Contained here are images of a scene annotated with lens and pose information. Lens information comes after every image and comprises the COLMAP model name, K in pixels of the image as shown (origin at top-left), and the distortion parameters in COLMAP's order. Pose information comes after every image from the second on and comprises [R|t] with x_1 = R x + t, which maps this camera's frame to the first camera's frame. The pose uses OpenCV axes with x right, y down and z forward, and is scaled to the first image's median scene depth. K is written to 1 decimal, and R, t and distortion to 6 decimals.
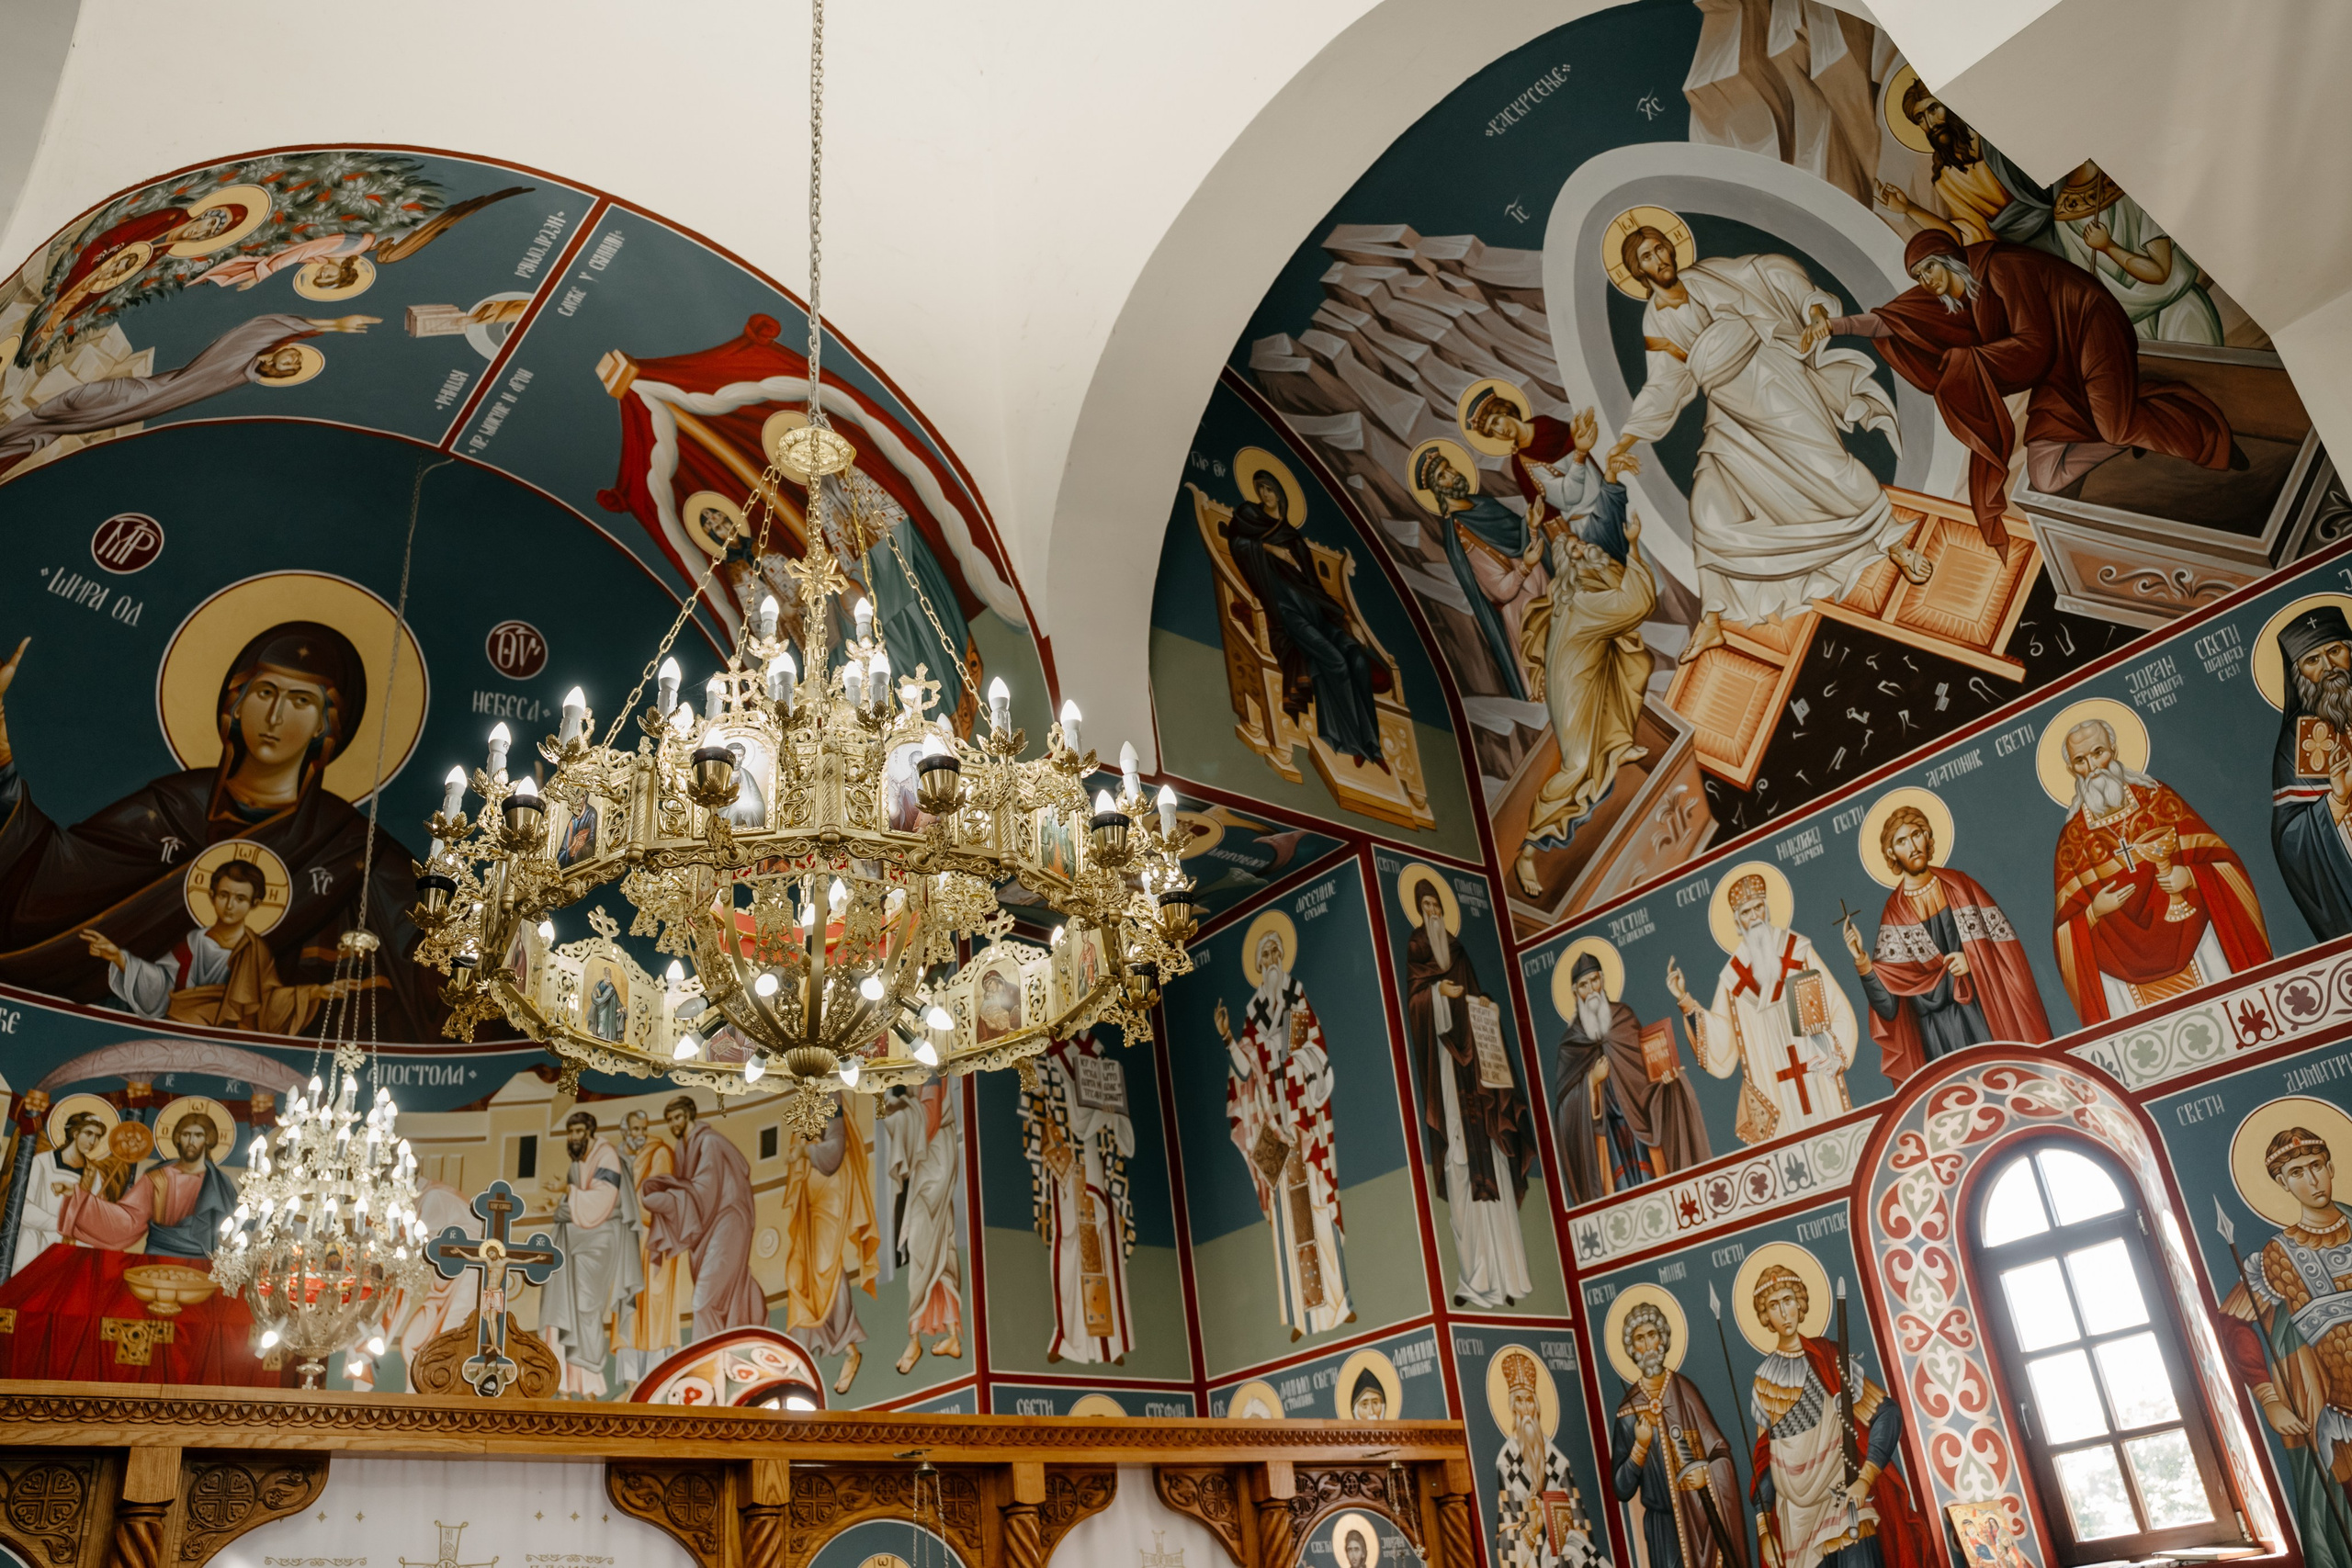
lens RADIAL K [[1767.6, 0, 1184.4], [0, 1767.6, 786.6], [0, 0, 1]] dist [-0.117119, 0.069216]
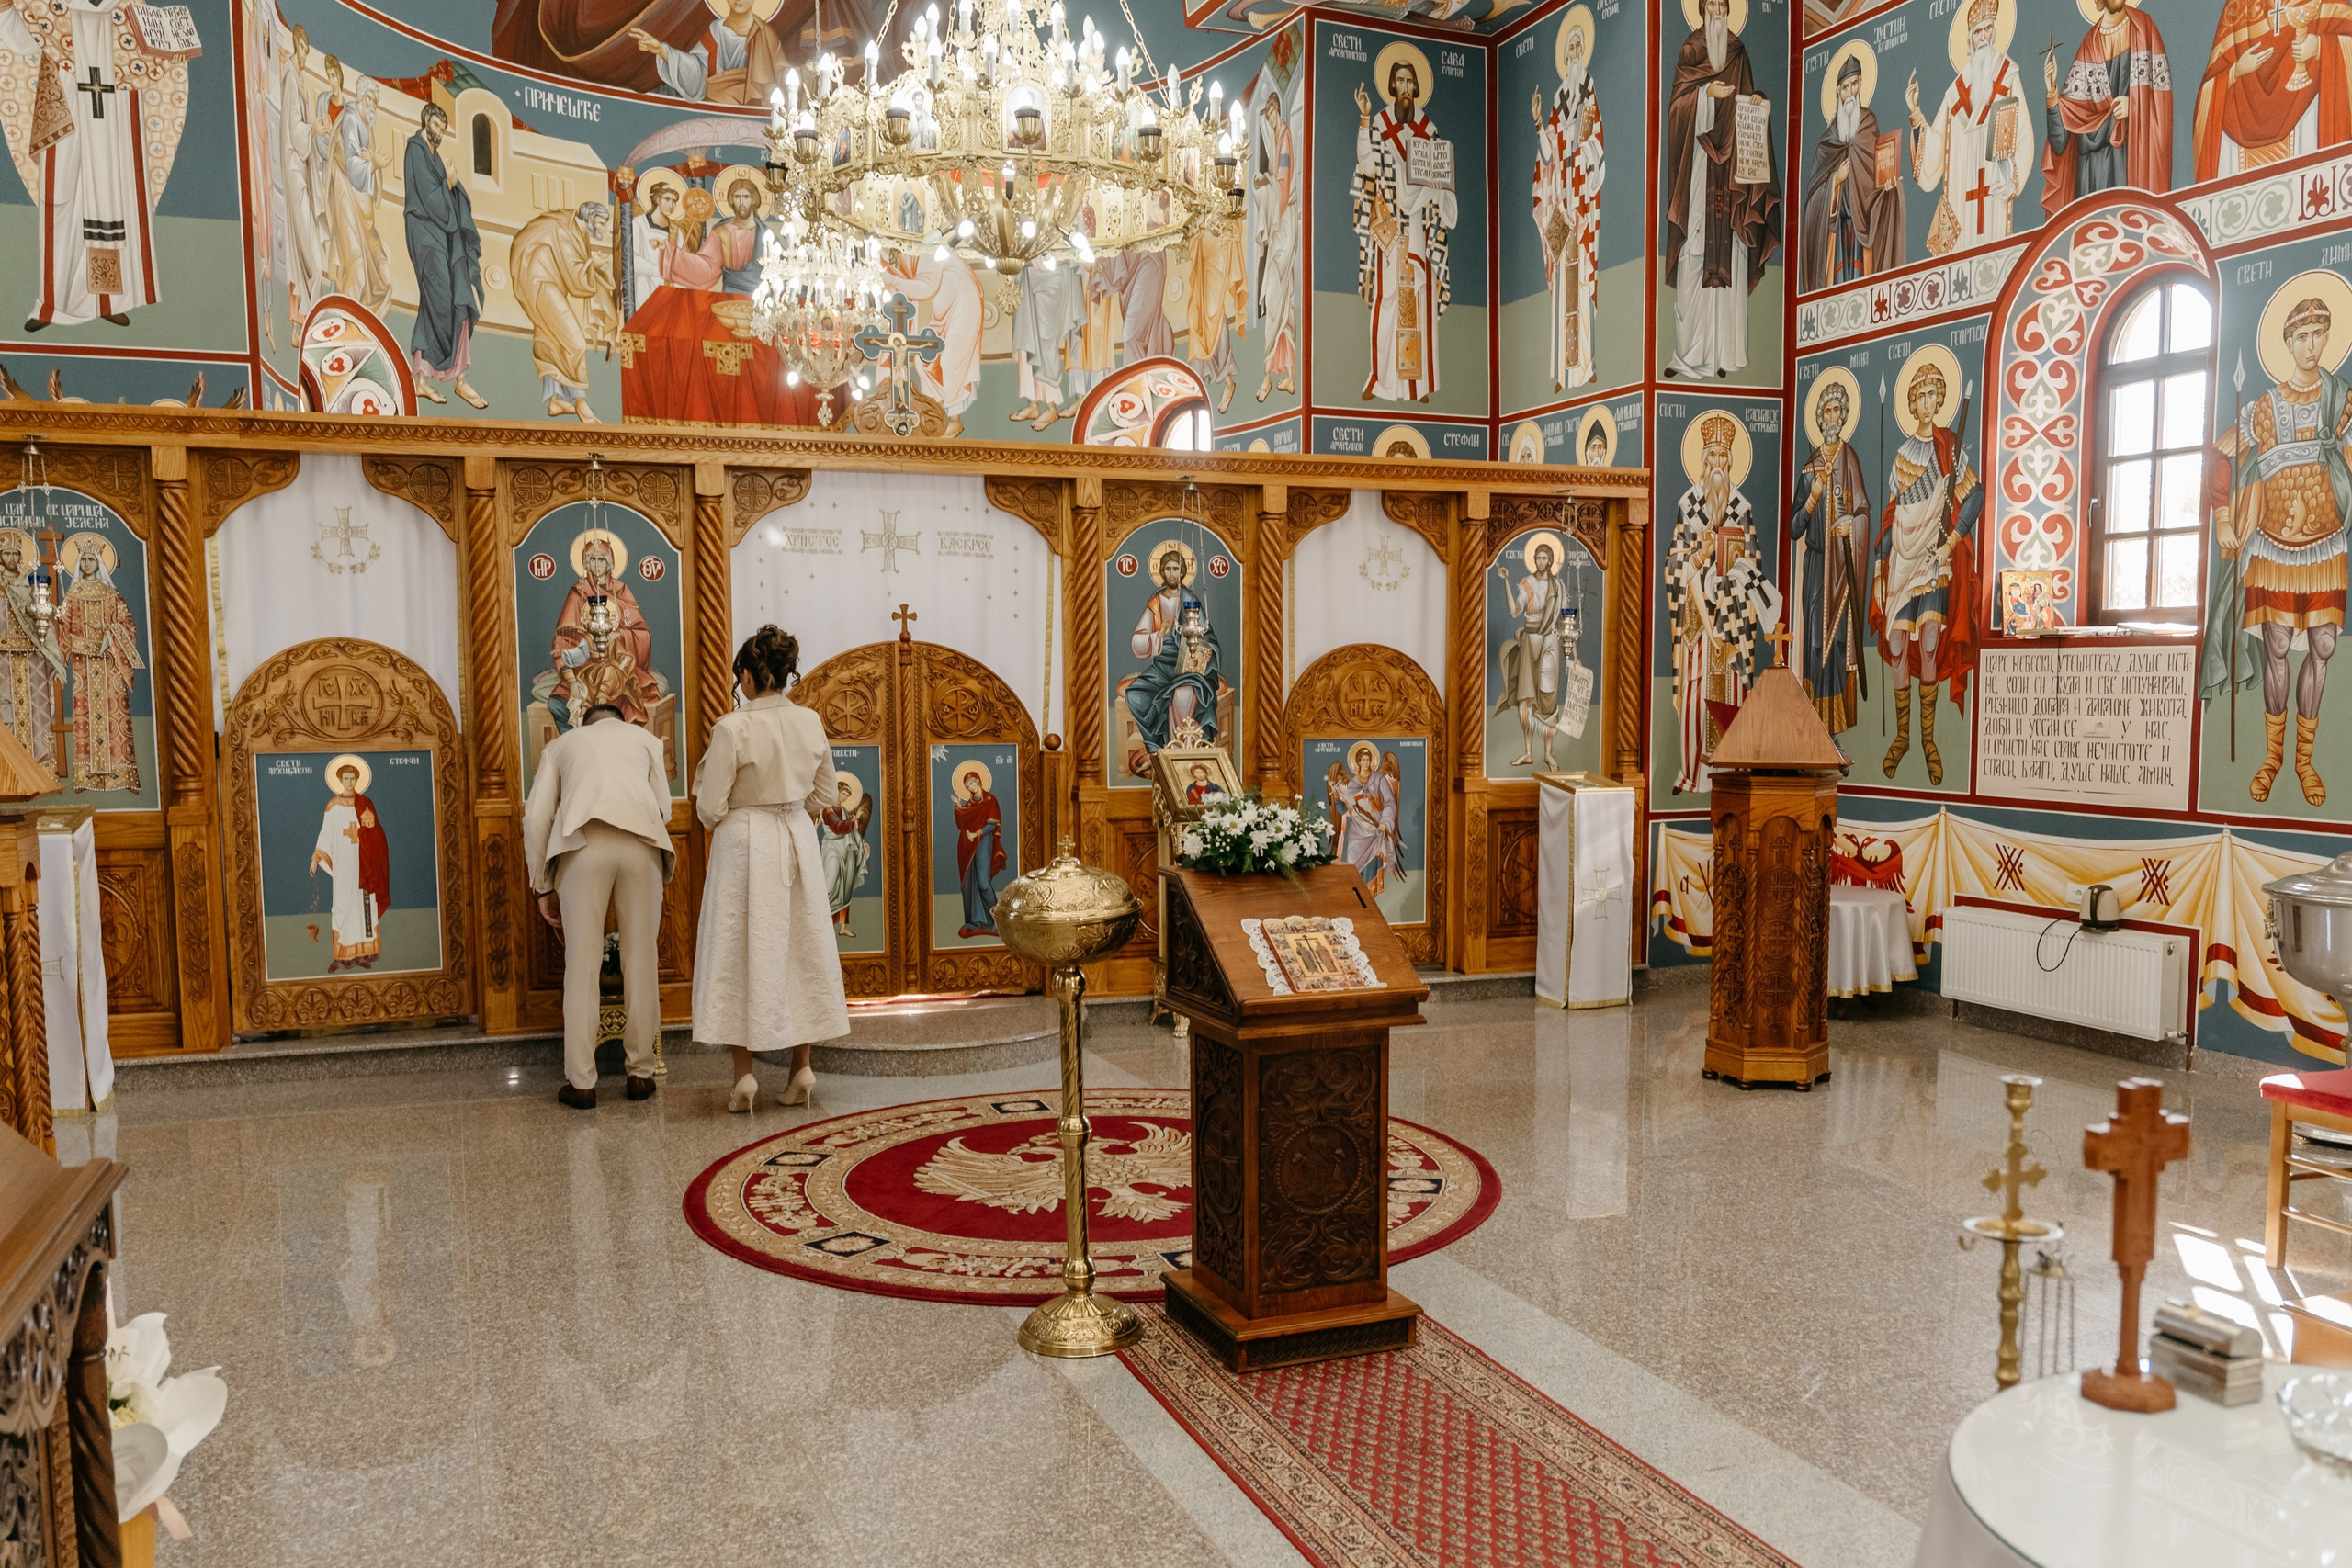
lens RADIAL K [[1790.2, 0, 1163.4], [0, 1790.2, 792.2], [0, 0, 1]] dist [-0.010003, -0.011726]
pose [[0.946207, 0.114725, -0.302541, 0.240751], [0.067613, 0.844282, 0.531617, -0.152001], [0.316420, -0.523475, 0.791108, -0.266230]]
